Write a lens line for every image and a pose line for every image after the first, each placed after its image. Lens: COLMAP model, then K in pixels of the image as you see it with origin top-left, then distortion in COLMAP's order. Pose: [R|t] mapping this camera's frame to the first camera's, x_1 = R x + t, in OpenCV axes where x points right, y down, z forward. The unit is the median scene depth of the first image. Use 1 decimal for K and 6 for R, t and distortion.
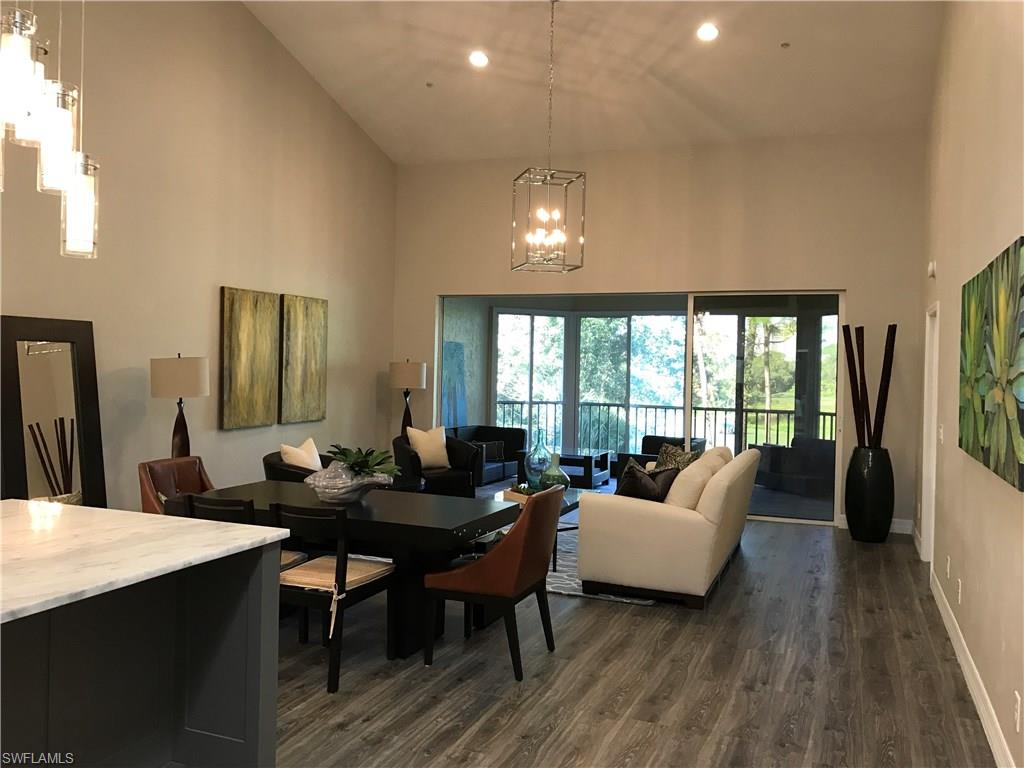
lens RADIAL K [[838.5, 0, 511.4], [0, 838.5, 369.0], [0, 0, 1]] dist [0.024140, -0.034505]
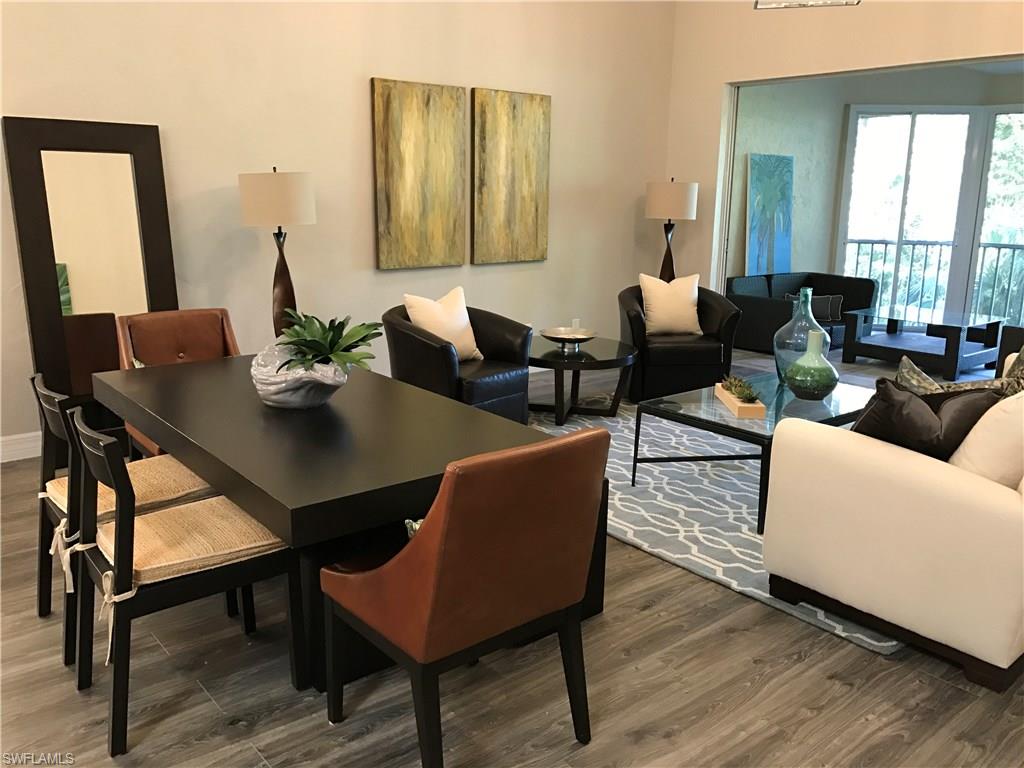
lens RADIAL K [[838.5, 0, 513.1], [0, 838.5, 376.3], [0, 0, 1]] dist [0.024140, -0.034505]
pose [[0.879155, 0.095032, -0.466963, 0.142268], [0.001570, 0.979330, 0.202262, 0.011247], [0.476533, -0.178553, 0.860834, 0.368382]]
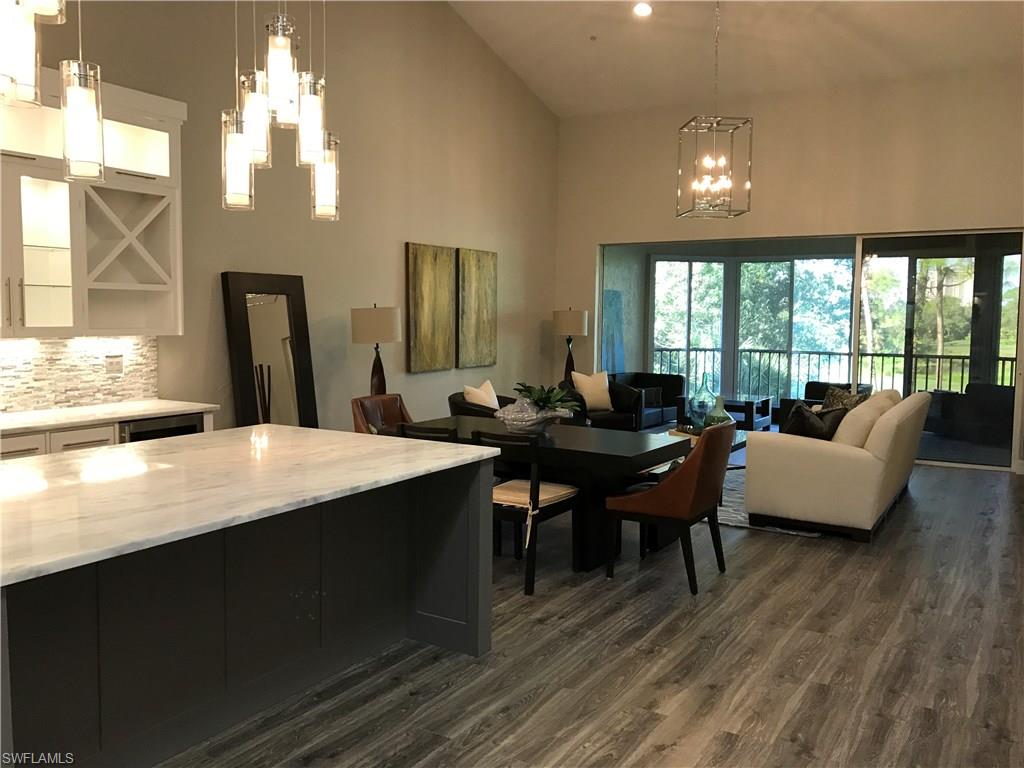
lens RADIAL K [[838.5, 0, 512.1], [0, 838.5, 375.8], [0, 0, 1]] dist [0.024140, -0.034505]
pose [[0.984905, -0.000156, -0.173096, -0.019945], [0.011650, 0.997792, 0.065385, 0.005619], [0.172704, -0.066414, 0.982732, -0.060904]]
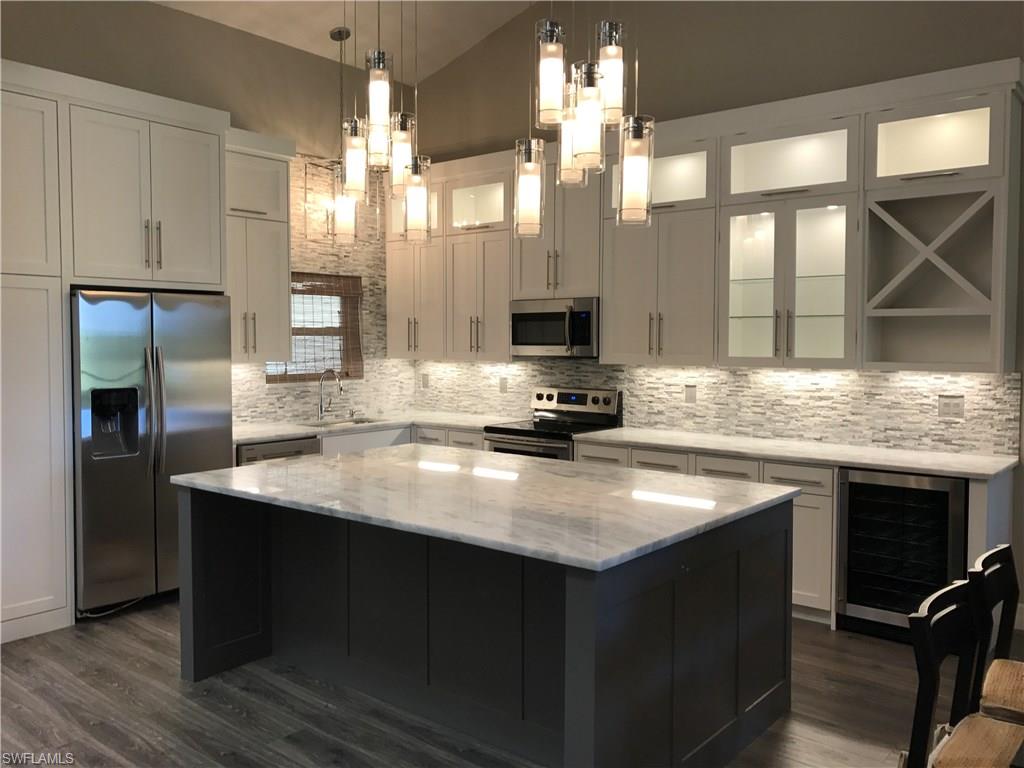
lens RADIAL K [[838.5, 0, 498.5], [0, 838.5, 380.7], [0, 0, 1]] dist [0.024140, -0.034505]
pose [[-0.311936, 0.023263, -0.949818, 0.196667], [-0.013601, 0.999488, 0.028946, 0.008111], [0.950006, 0.021948, -0.311460, 0.493160]]
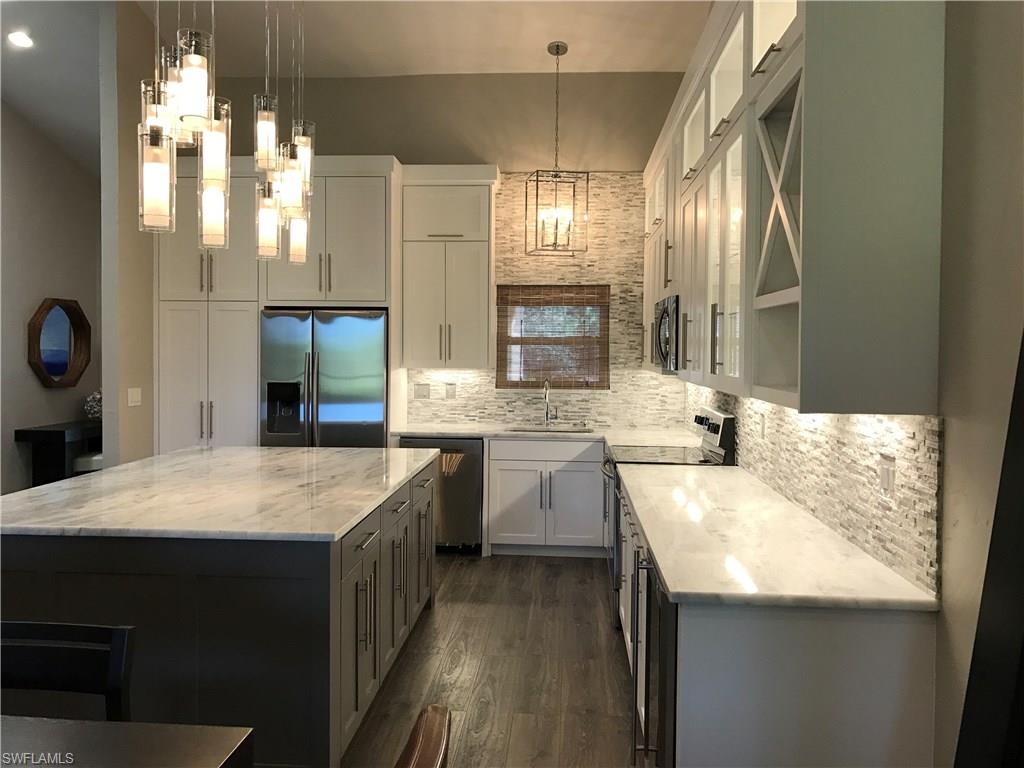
lens RADIAL K [[838.5, 0, 505.1], [0, 838.5, 374.9], [0, 0, 1]] dist [0.024140, -0.034505]
pose [[-0.954190, -0.023295, -0.298295, -0.260308], [-0.033540, 0.999009, 0.029273, -0.003312], [0.297317, 0.037937, -0.954025, 0.884447]]
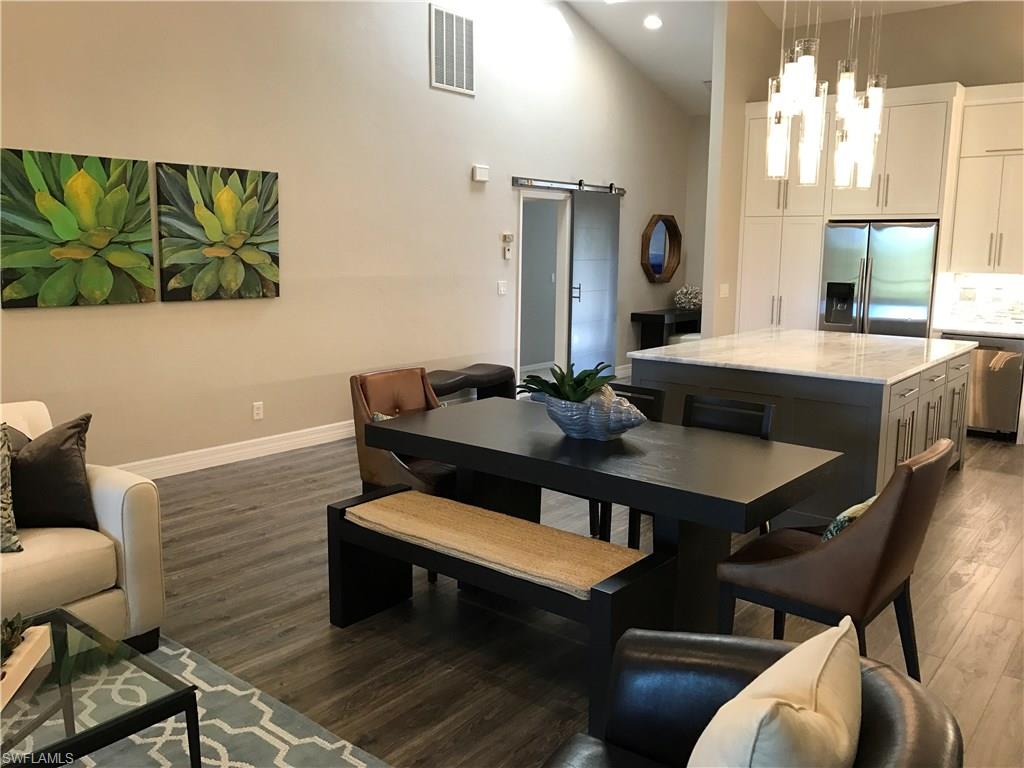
lens RADIAL K [[838.5, 0, 513.3], [0, 838.5, 366.7], [0, 0, 1]] dist [0.024140, -0.034505]
pose [[-0.954238, -0.077507, 0.288830, -0.223490], [-0.033231, 0.987331, 0.155158, -0.008511], [-0.297196, 0.138460, -0.944724, 1.120741]]
